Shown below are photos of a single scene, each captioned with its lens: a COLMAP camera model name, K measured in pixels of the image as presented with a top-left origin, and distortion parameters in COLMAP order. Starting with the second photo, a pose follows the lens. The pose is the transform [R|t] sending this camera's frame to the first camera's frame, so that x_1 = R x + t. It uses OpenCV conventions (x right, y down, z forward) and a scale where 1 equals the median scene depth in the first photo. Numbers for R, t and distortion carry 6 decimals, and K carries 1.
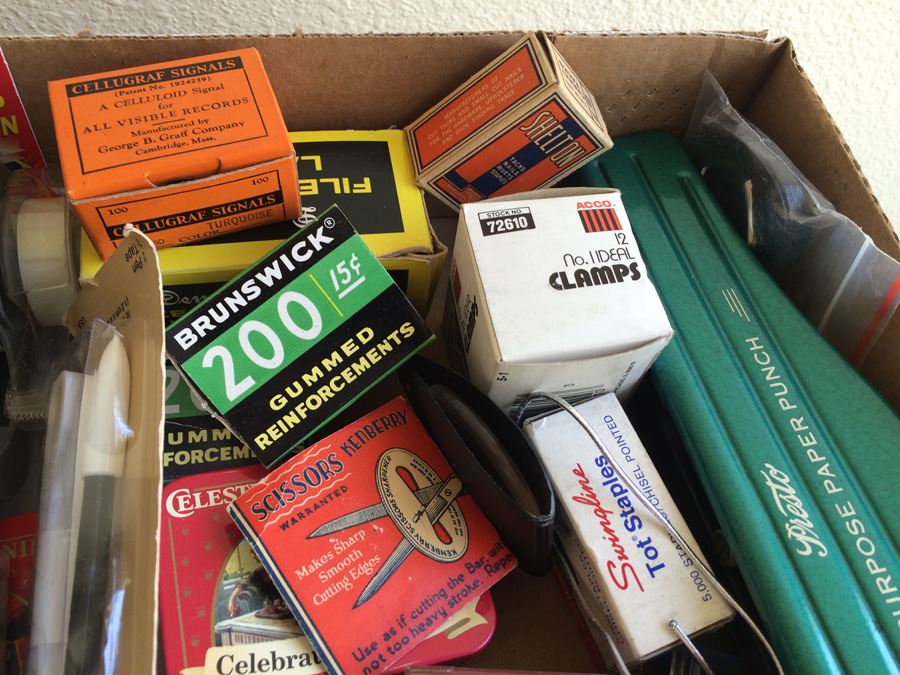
lens RADIAL K [[763.2, 0, 450.5], [0, 763.2, 339.5], [0, 0, 1]] dist [0.067578, -0.111330]
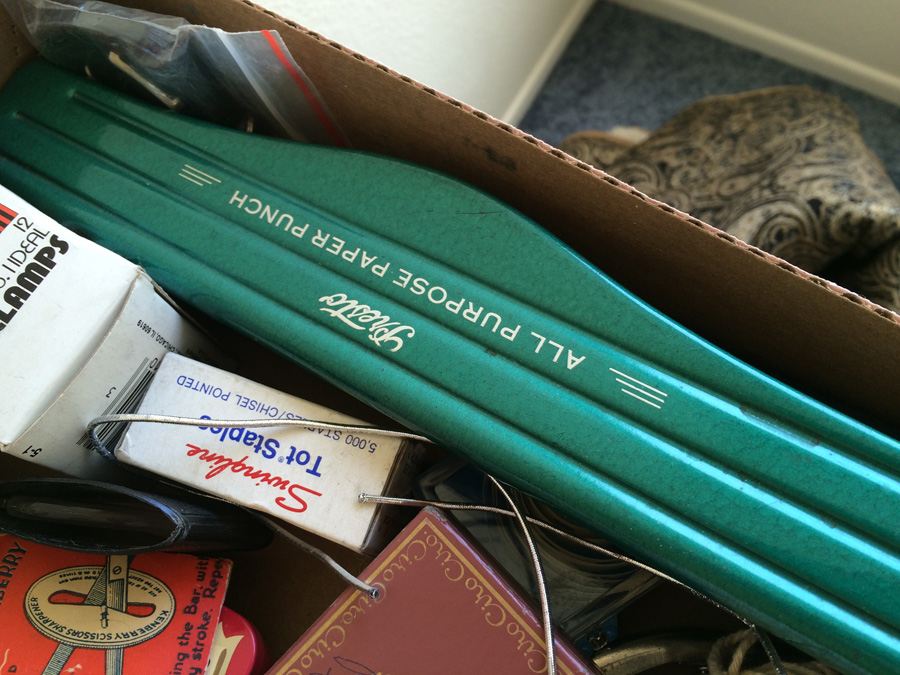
lens RADIAL K [[773.5, 0, 451.1], [0, 773.5, 339.6], [0, 0, 1]] dist [0.057217, -0.109087]
pose [[0.671696, -0.730883, 0.120971, 0.355602], [0.701288, 0.679945, 0.214173, 0.102528], [-0.238789, -0.059023, 0.969276, 0.063374]]
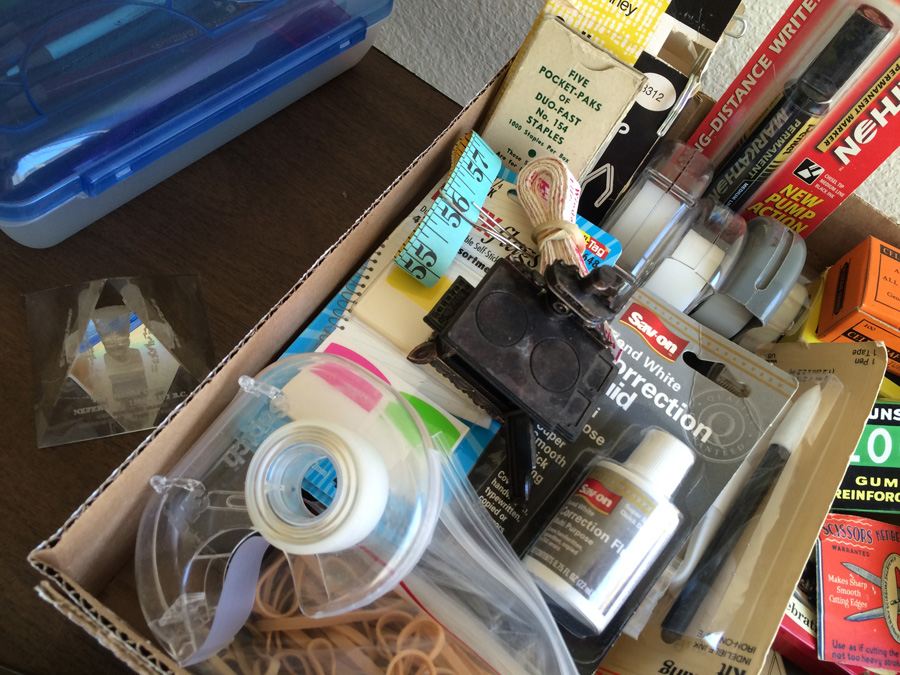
lens RADIAL K [[763.2, 0, 450.5], [0, 763.2, 339.5], [0, 0, 1]] dist [0.067578, -0.111330]
pose [[0.735606, 0.629421, -0.250427, -0.633400], [-0.651435, 0.758675, -0.006684, 0.421214], [0.185785, 0.168053, 0.968113, -0.702540]]
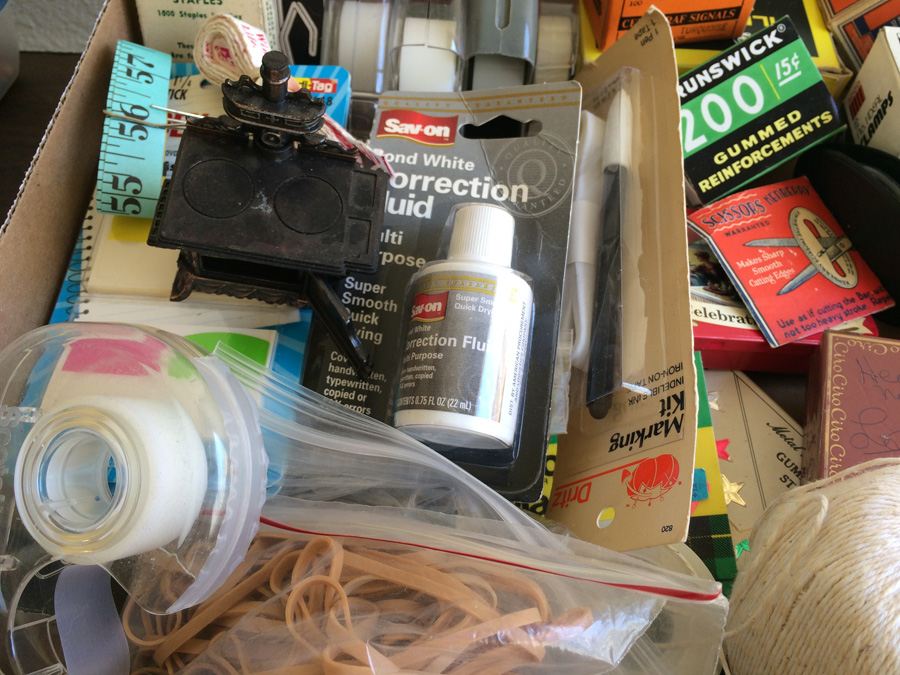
lens RADIAL K [[773.5, 0, 451.1], [0, 773.5, 339.6], [0, 0, 1]] dist [0.057217, -0.109087]
pose [[0.966871, 0.142721, -0.211637, -0.354888], [-0.151001, 0.988256, -0.023407, 0.510310], [0.205811, 0.054589, 0.977068, -0.422620]]
